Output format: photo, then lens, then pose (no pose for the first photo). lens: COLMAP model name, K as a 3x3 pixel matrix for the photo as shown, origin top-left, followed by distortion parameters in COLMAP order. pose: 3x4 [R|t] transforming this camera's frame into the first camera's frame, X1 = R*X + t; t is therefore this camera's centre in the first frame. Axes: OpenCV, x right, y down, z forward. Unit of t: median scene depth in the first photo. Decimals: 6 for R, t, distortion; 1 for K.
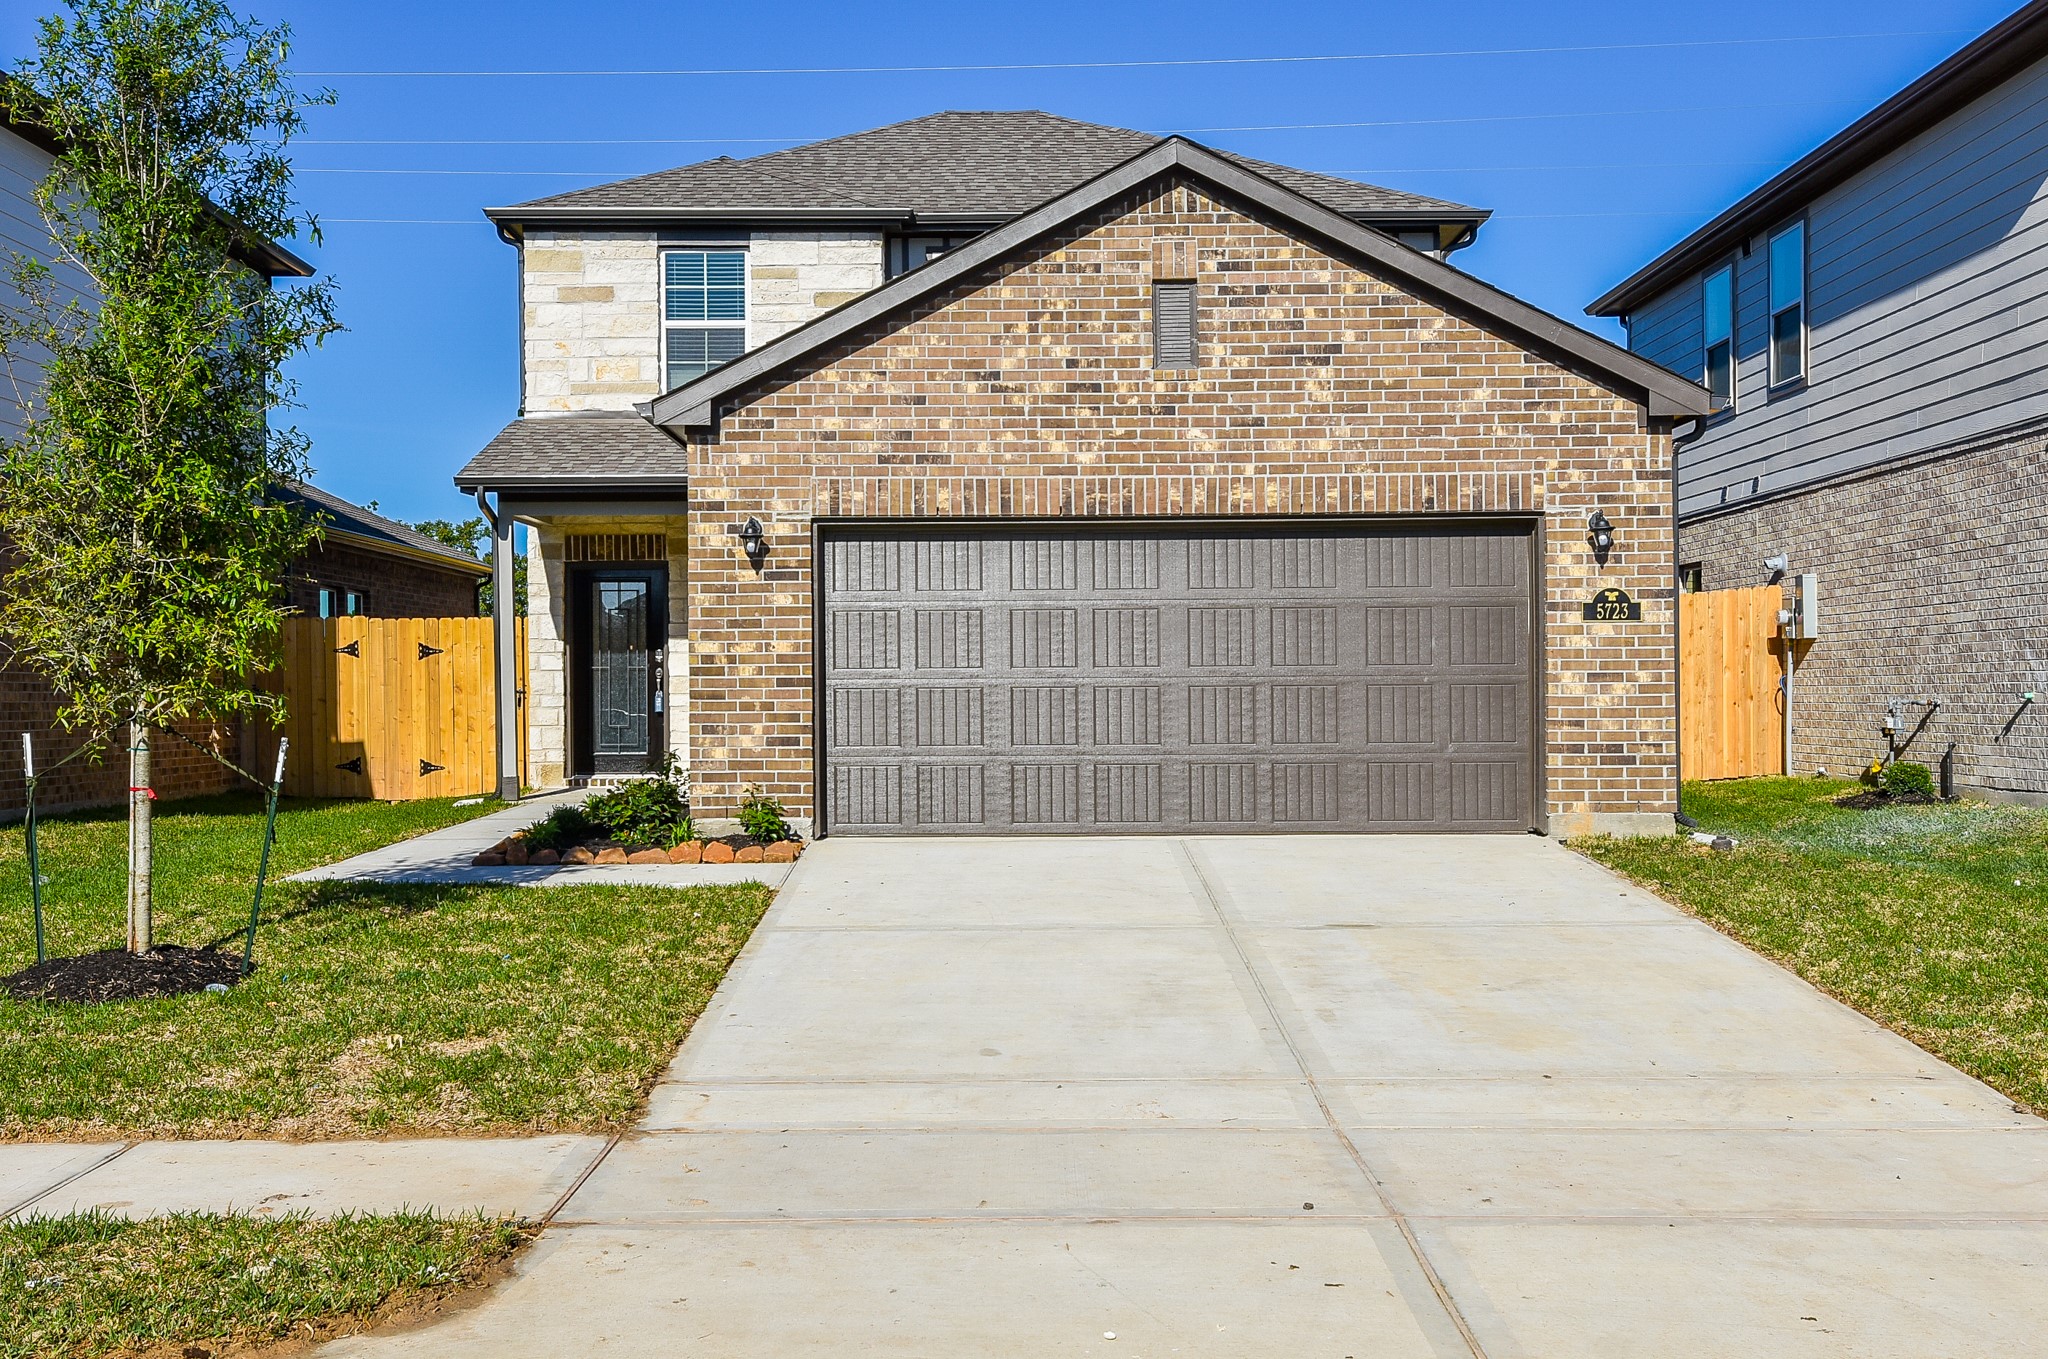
lens RADIAL K [[2123.0, 0, 1024.0], [0, 2123.0, 679.5], [0, 0, 1]] dist [0.012788, 0.001035]
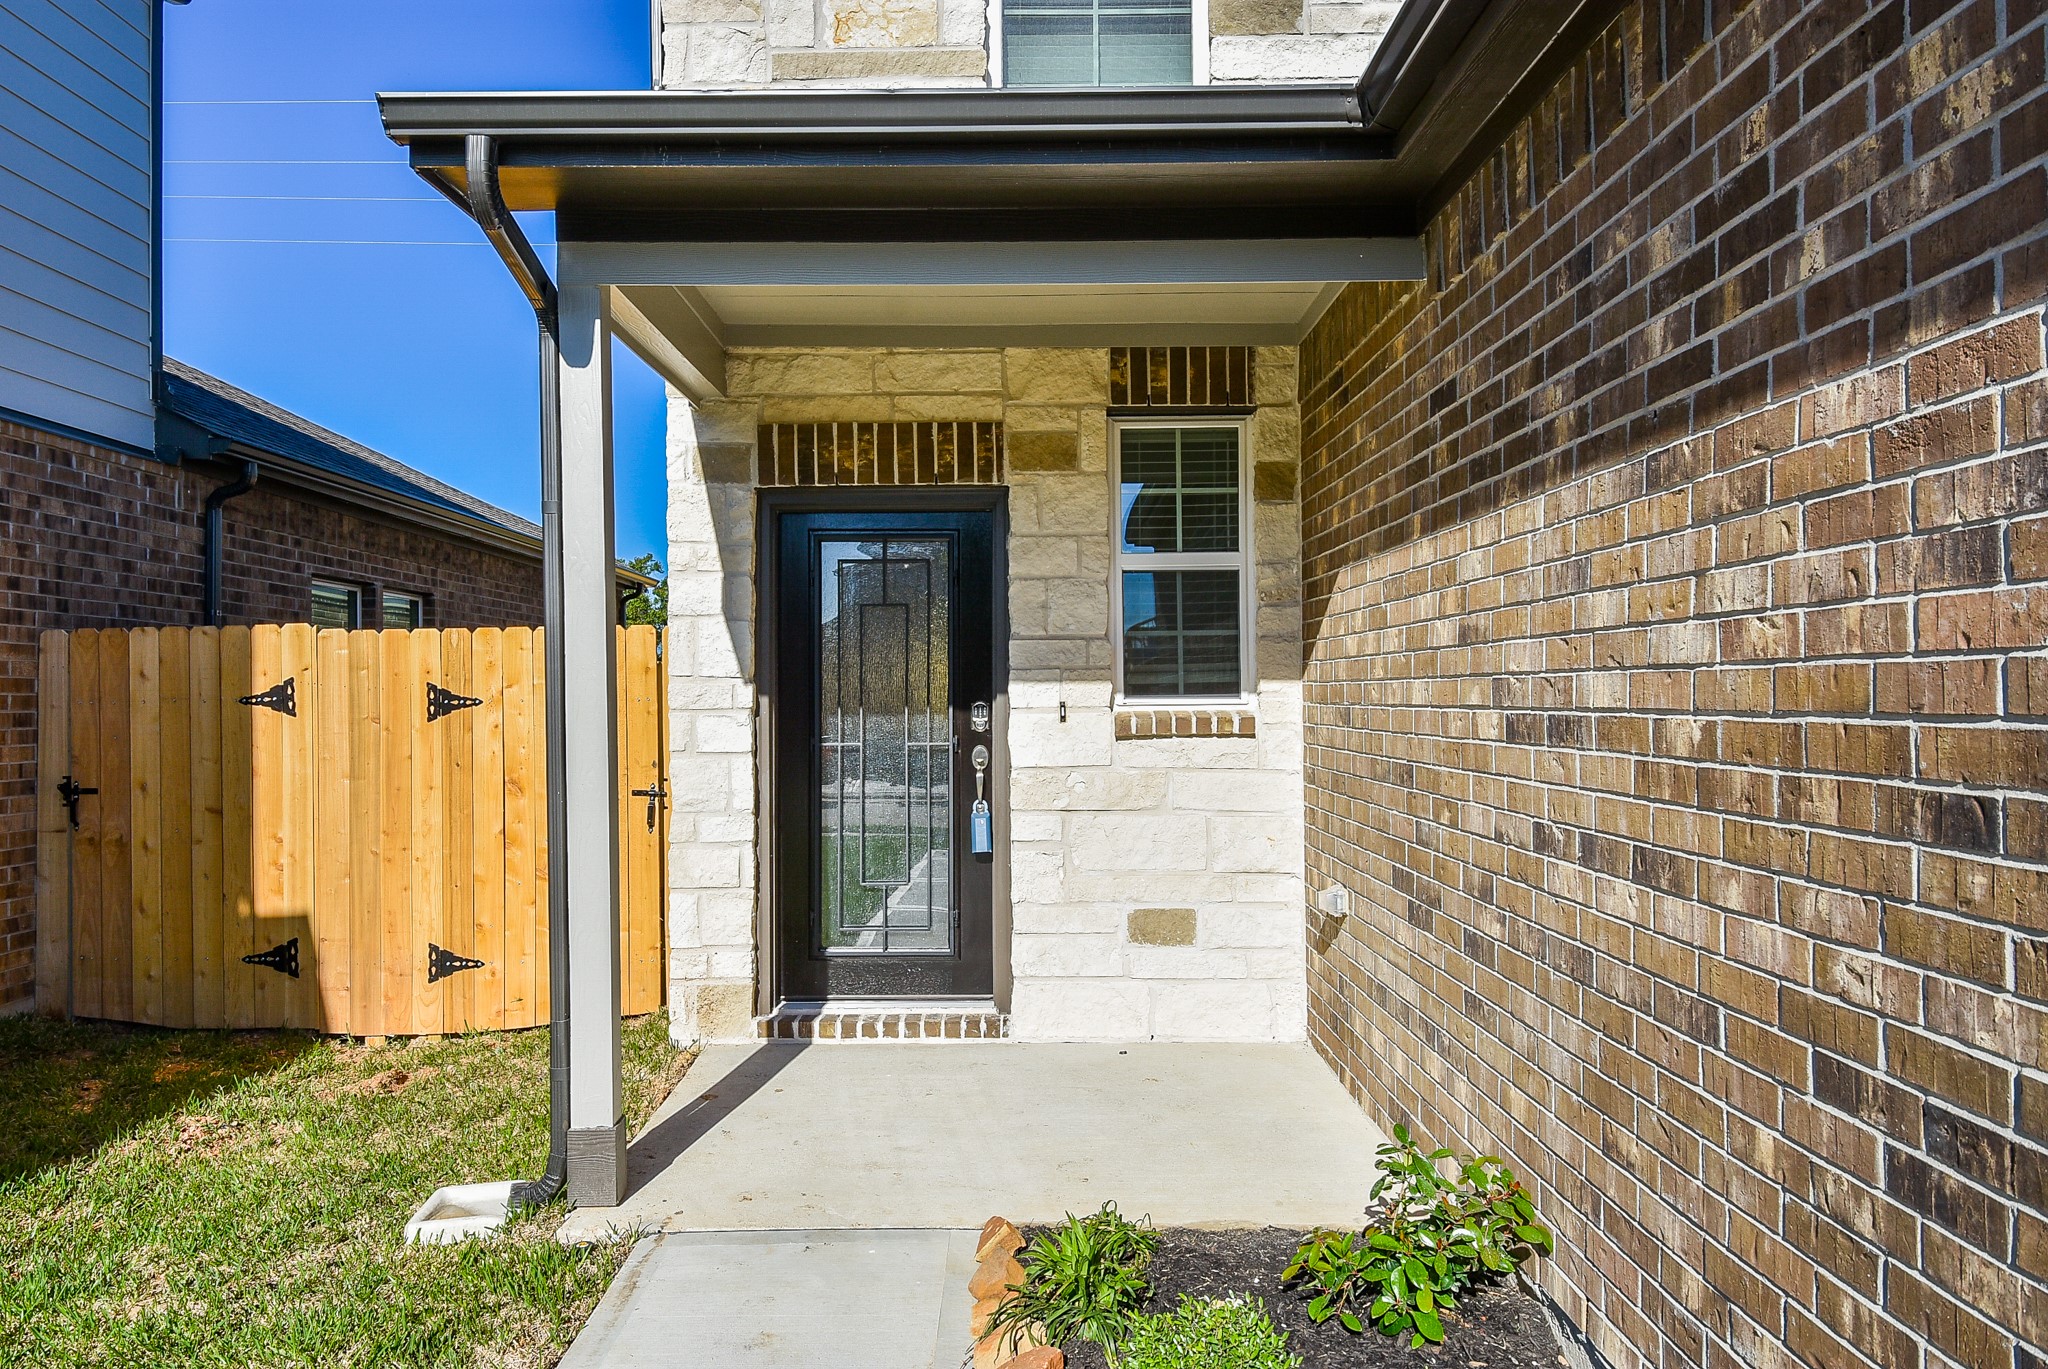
lens RADIAL K [[1417.0, 0, 1024.0], [0, 1417.0, 684.5], [0, 0, 1]] dist [0.000141, 0.000043]
pose [[0.999997, 0.000532, -0.002311, -0.163018], [-0.000537, 0.999998, -0.002145, -0.016932], [0.002309, 0.002147, 0.999995, 0.722528]]
